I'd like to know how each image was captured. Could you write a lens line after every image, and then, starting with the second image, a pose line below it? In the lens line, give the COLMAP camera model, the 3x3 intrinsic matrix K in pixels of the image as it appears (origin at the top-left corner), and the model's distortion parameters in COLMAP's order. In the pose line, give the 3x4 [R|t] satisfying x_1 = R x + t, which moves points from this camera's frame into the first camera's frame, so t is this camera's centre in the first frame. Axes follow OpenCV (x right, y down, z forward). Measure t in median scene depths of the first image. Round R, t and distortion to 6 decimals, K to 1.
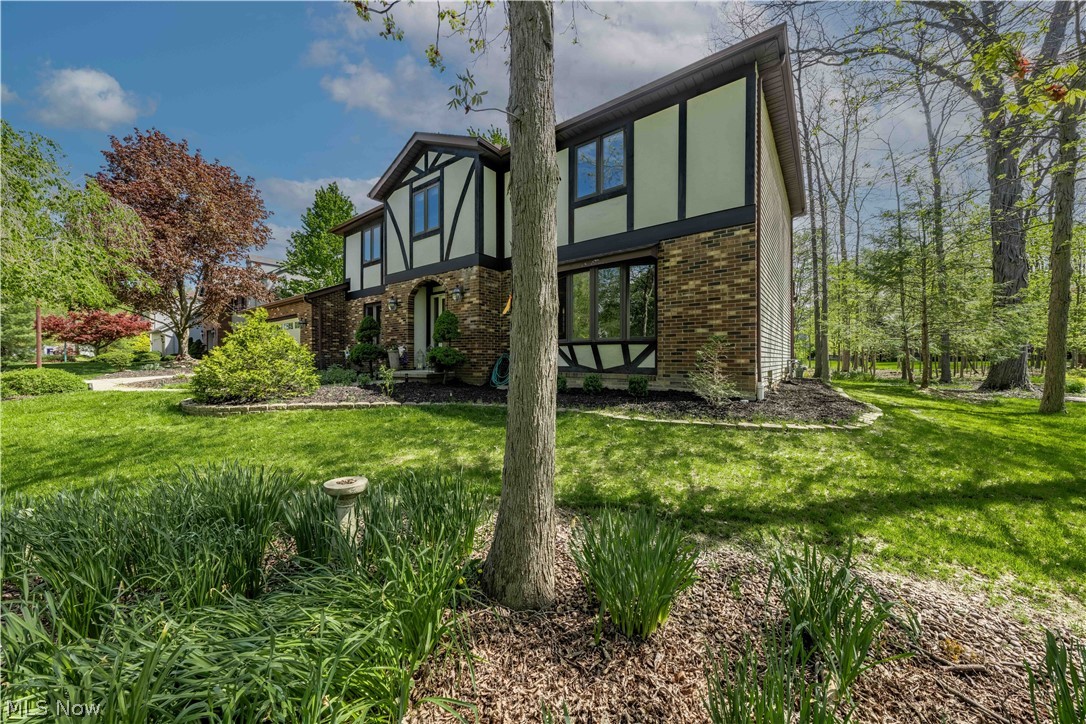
lens RADIAL K [[378.6, 0, 538.8], [0, 378.6, 362.8], [0, 0, 1]] dist [-0.000025, -0.000056]
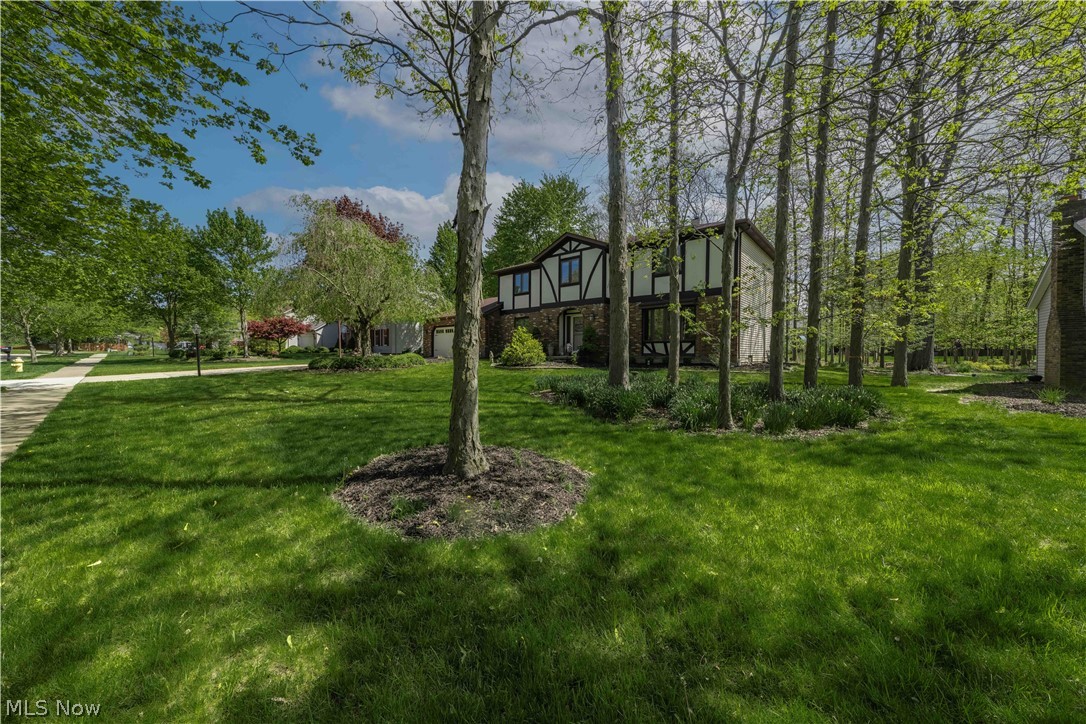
lens RADIAL K [[378.6, 0, 538.8], [0, 378.6, 362.8], [0, 0, 1]] dist [-0.000025, -0.000056]
pose [[0.997606, 0.006265, -0.068868, -0.340289], [-0.005540, 0.999927, 0.010702, 0.037865], [0.068930, -0.010295, 0.997568, -0.968748]]
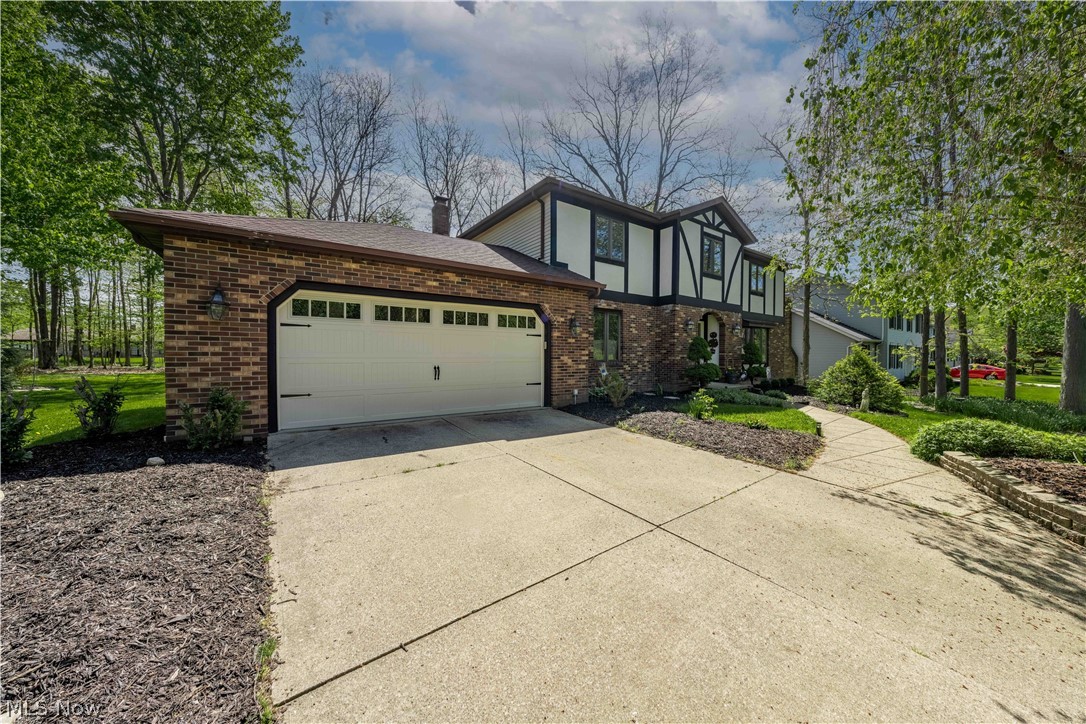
lens RADIAL K [[378.6, 0, 538.8], [0, 378.6, 362.8], [0, 0, 1]] dist [-0.000025, -0.000056]
pose [[0.274902, -0.017649, 0.961310, -1.778056], [0.005220, 0.999844, 0.016864, -0.078412], [-0.961458, 0.000382, 0.274951, 1.283838]]
